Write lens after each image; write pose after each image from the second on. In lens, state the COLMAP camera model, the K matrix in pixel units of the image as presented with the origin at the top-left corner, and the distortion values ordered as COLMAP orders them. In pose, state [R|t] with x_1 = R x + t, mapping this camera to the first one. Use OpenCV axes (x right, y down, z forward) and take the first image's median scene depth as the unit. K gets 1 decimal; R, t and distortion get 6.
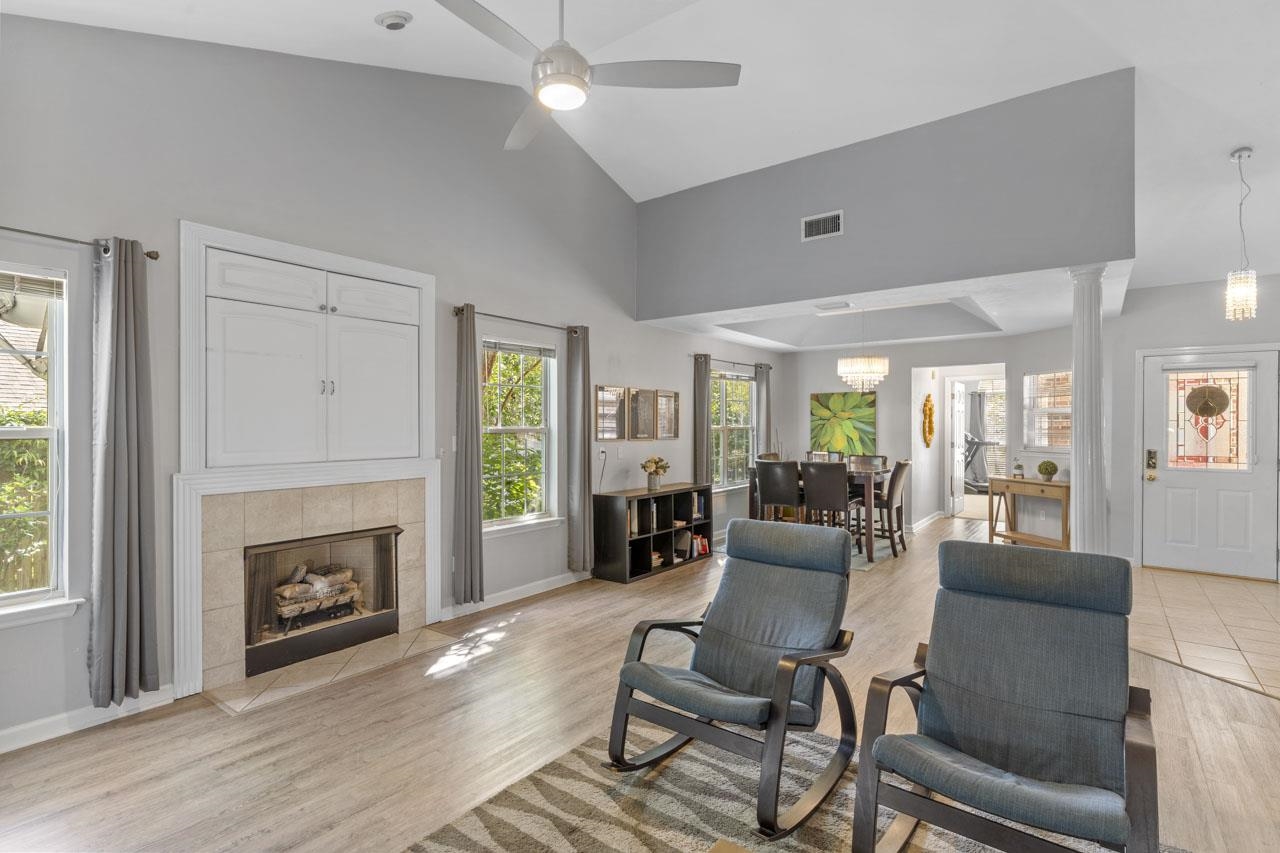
lens RADIAL K [[615.8, 0, 636.5], [0, 615.8, 423.3], [0, 0, 1]] dist [0.002755, 0.001884]
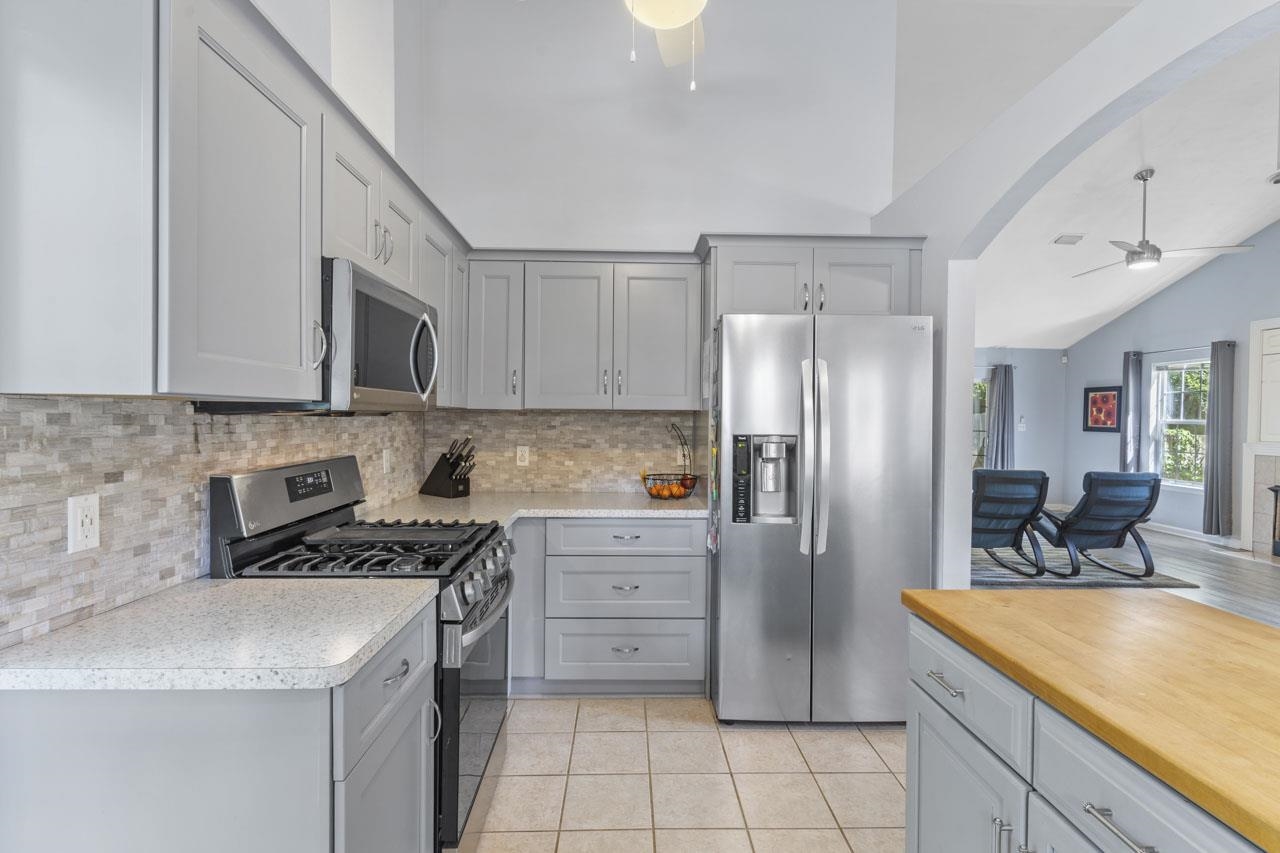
lens RADIAL K [[615.8, 0, 640.7], [0, 615.8, 424.8], [0, 0, 1]] dist [0.002755, 0.001884]
pose [[-0.781714, -0.001007, -0.623636, 1.530879], [-0.011466, 0.999853, 0.012758, 0.012087], [0.623531, 0.017124, -0.781611, 0.949747]]
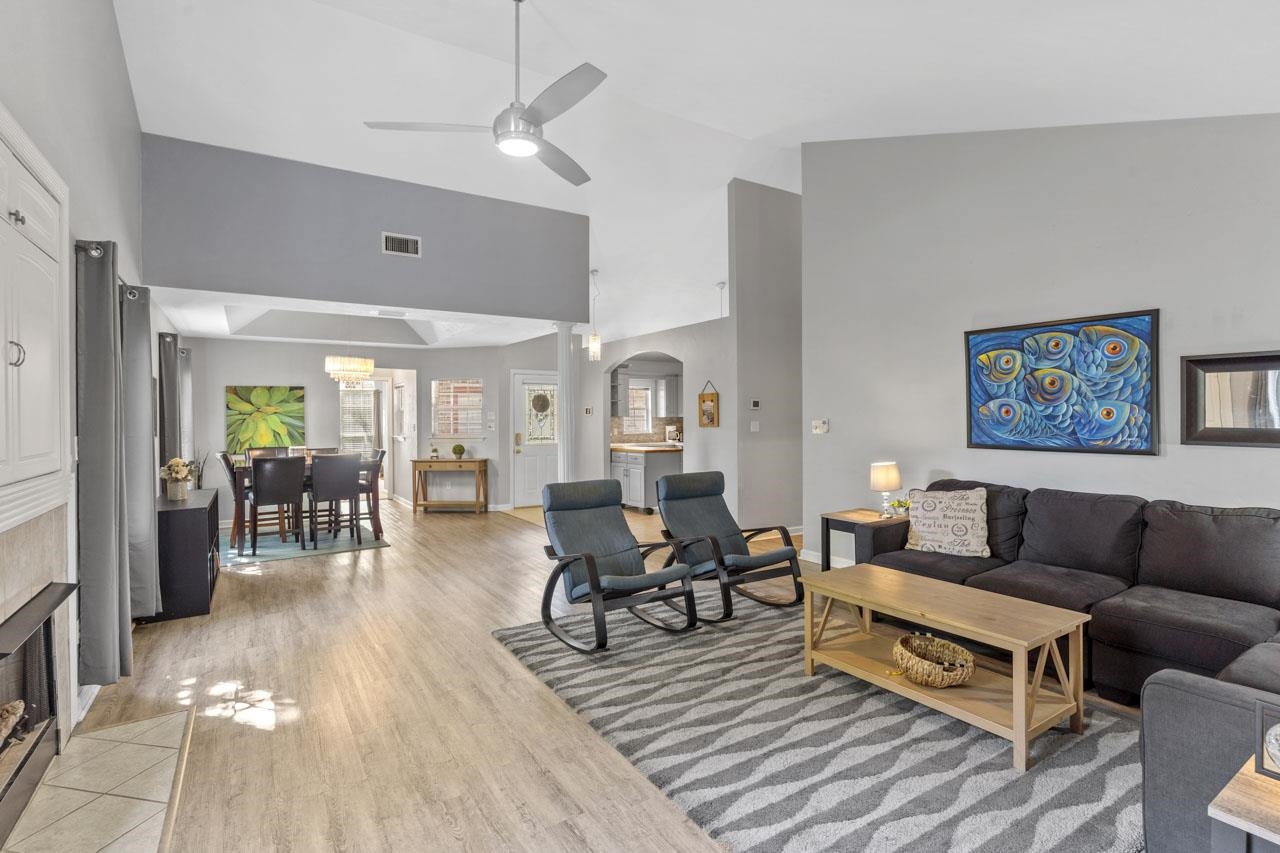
lens RADIAL K [[615.8, 0, 635.9], [0, 615.8, 416.9], [0, 0, 1]] dist [0.002755, 0.001884]
pose [[0.358030, -0.002497, 0.933707, -0.693566], [0.006333, 0.999980, 0.000245, 0.003341], [-0.933689, 0.005826, 0.358039, 0.204699]]
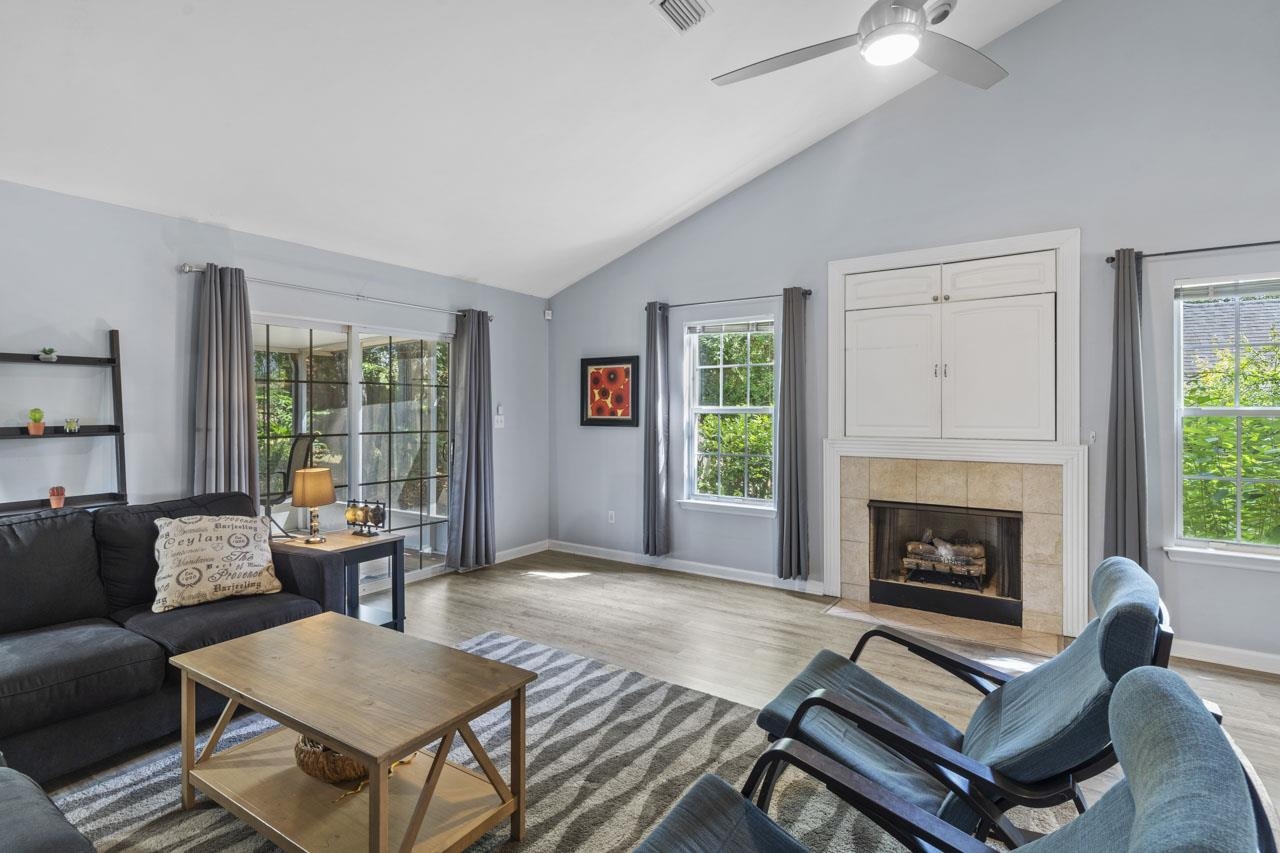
lens RADIAL K [[615.8, 0, 634.5], [0, 615.8, 411.8], [0, 0, 1]] dist [0.002755, 0.001884]
pose [[0.051821, 0.004095, -0.998648, 0.469538], [0.000970, 0.999991, 0.004151, 0.008266], [0.998656, -0.001183, 0.051816, 0.333211]]
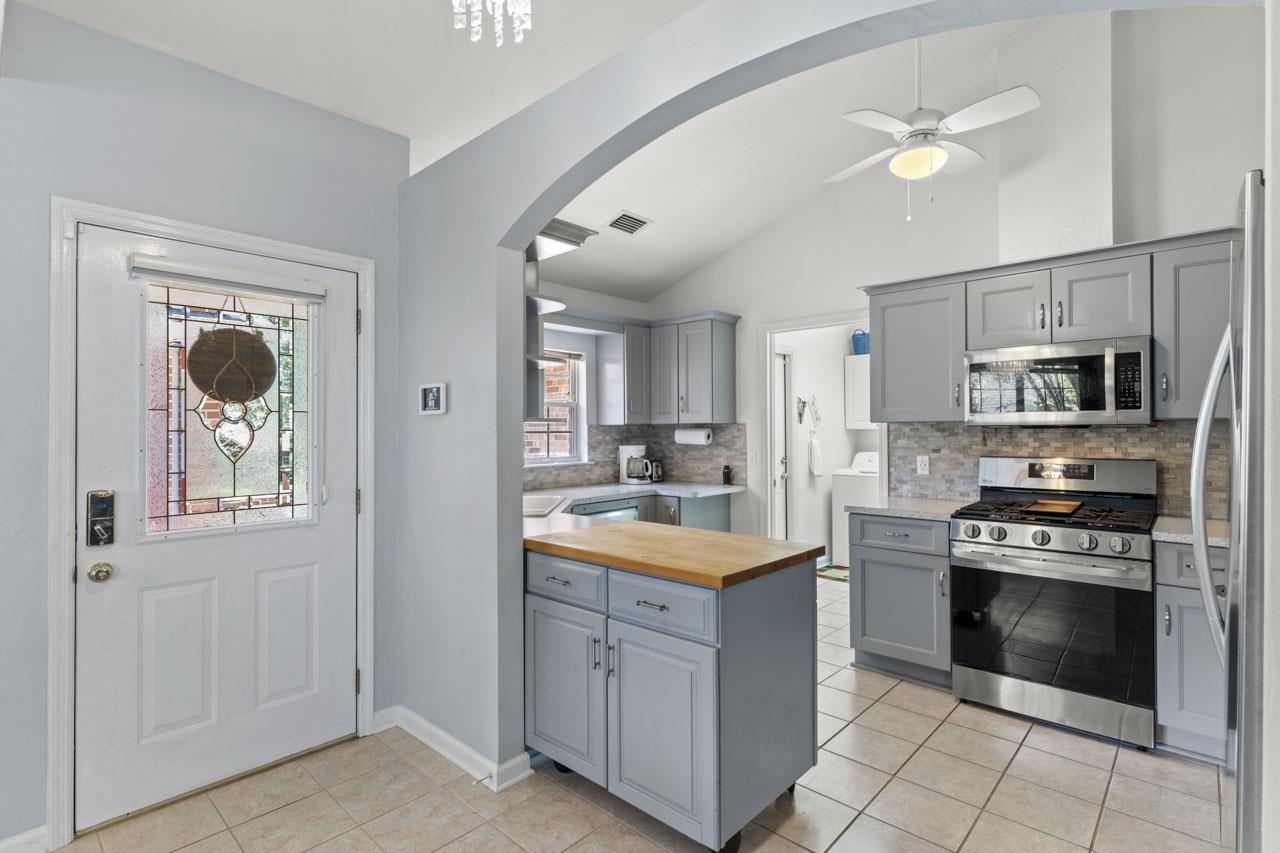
lens RADIAL K [[615.8, 0, 636.3], [0, 615.8, 426.4], [0, 0, 1]] dist [0.002755, 0.001884]
pose [[0.100339, 0.000438, 0.994953, 0.677427], [0.005121, 0.999986, -0.000957, 0.010004], [-0.994940, 0.005191, 0.100335, 0.871196]]
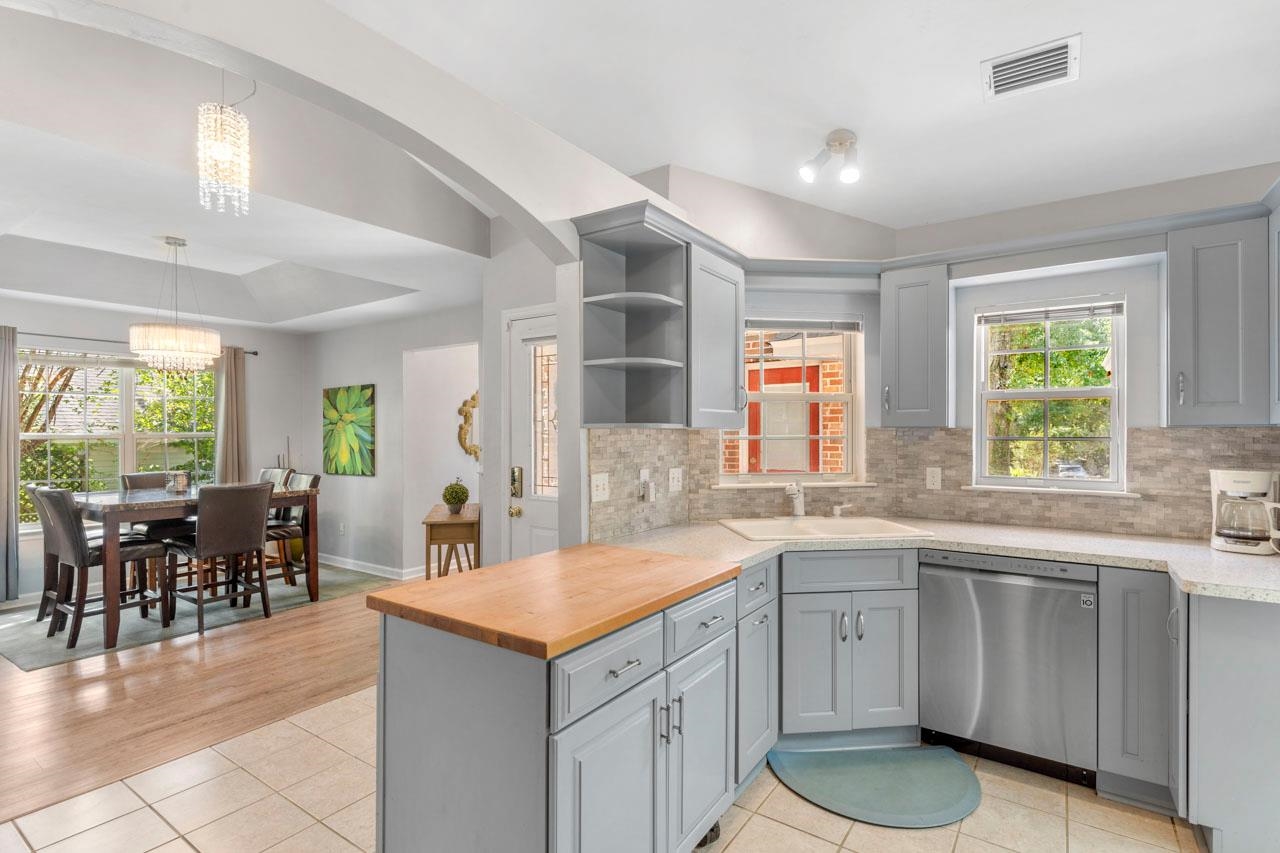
lens RADIAL K [[615.8, 0, 629.4], [0, 615.8, 434.3], [0, 0, 1]] dist [0.002755, 0.001884]
pose [[0.999317, -0.003127, 0.036810, 1.219410], [0.002942, 0.999983, 0.005068, 0.007959], [-0.036825, -0.004956, 0.999309, 0.480304]]
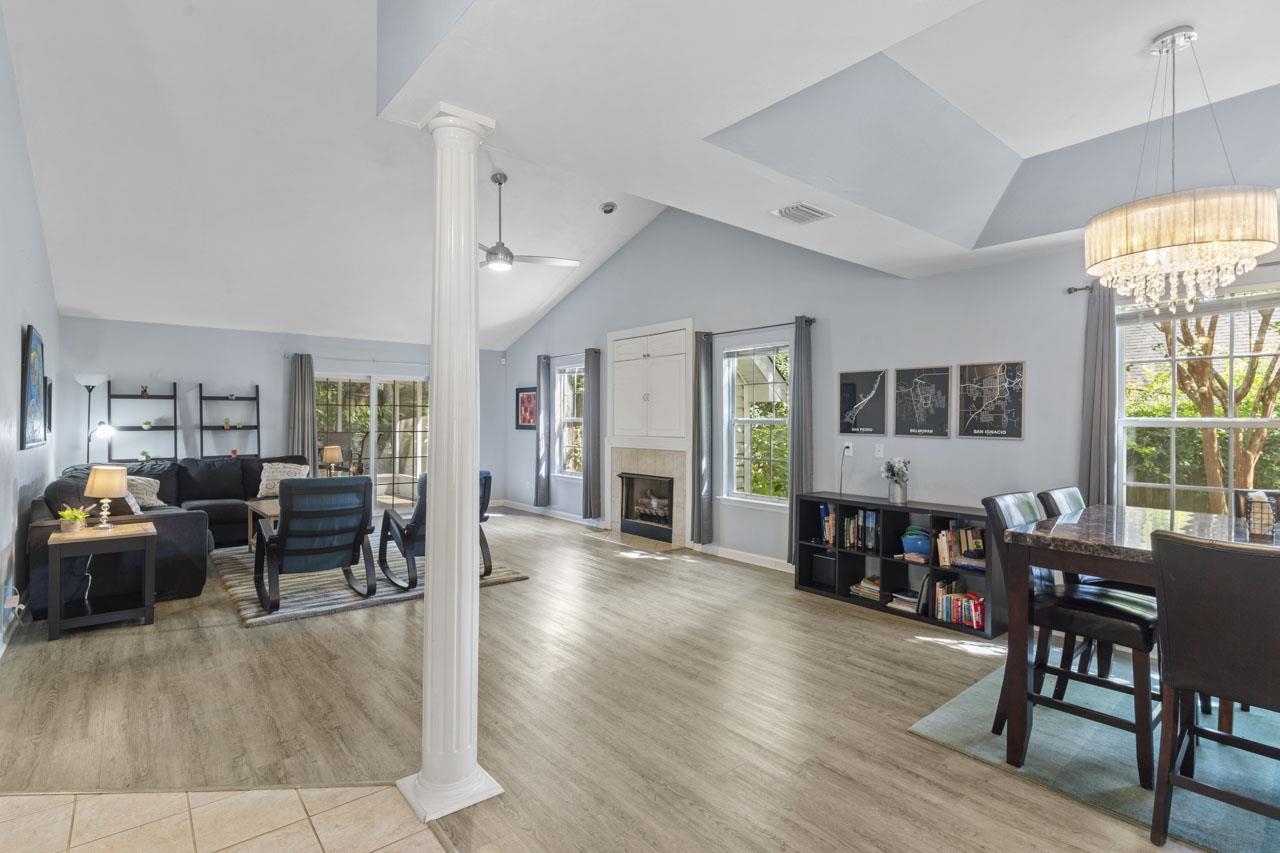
lens RADIAL K [[615.8, 0, 638.3], [0, 615.8, 421.3], [0, 0, 1]] dist [0.002755, 0.001884]
pose [[-0.233655, 0.000532, -0.972319, 1.122009], [-0.001125, 0.999999, 0.000817, 0.012185], [0.972319, 0.001285, -0.233654, 1.181445]]
